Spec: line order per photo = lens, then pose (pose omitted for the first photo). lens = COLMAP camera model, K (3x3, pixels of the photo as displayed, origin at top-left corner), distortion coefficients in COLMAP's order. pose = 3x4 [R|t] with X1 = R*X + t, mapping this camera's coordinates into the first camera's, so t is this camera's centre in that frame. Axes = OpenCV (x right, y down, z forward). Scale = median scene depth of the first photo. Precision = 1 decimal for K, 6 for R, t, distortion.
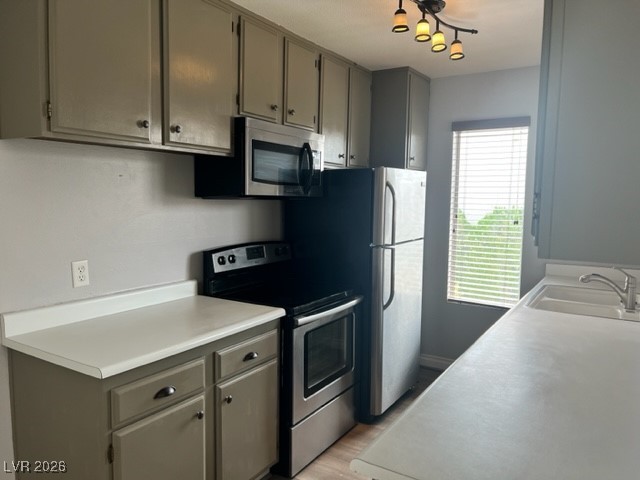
lens RADIAL K [[480.5, 0, 321.2], [0, 480.5, 240.4], [0, 0, 1]] dist [0.072779, -0.083665]
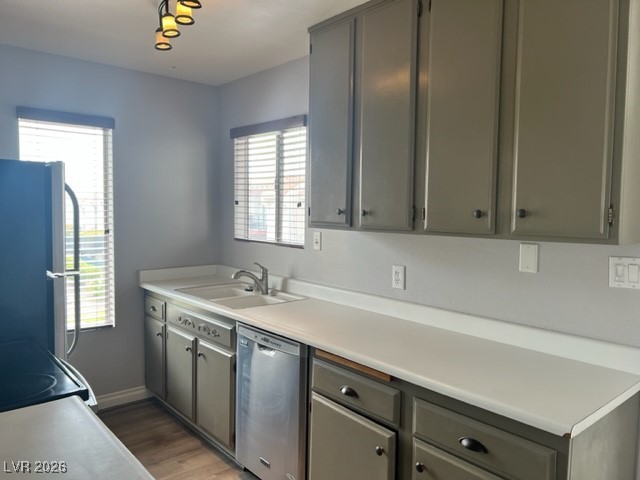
lens RADIAL K [[480.5, 0, 321.2], [0, 480.5, 240.4], [0, 0, 1]] dist [0.072779, -0.083665]
pose [[0.286203, -0.070569, 0.955567, -0.488967], [0.077794, 0.995703, 0.050233, -0.047475], [-0.955006, 0.059961, 0.290463, 0.469394]]
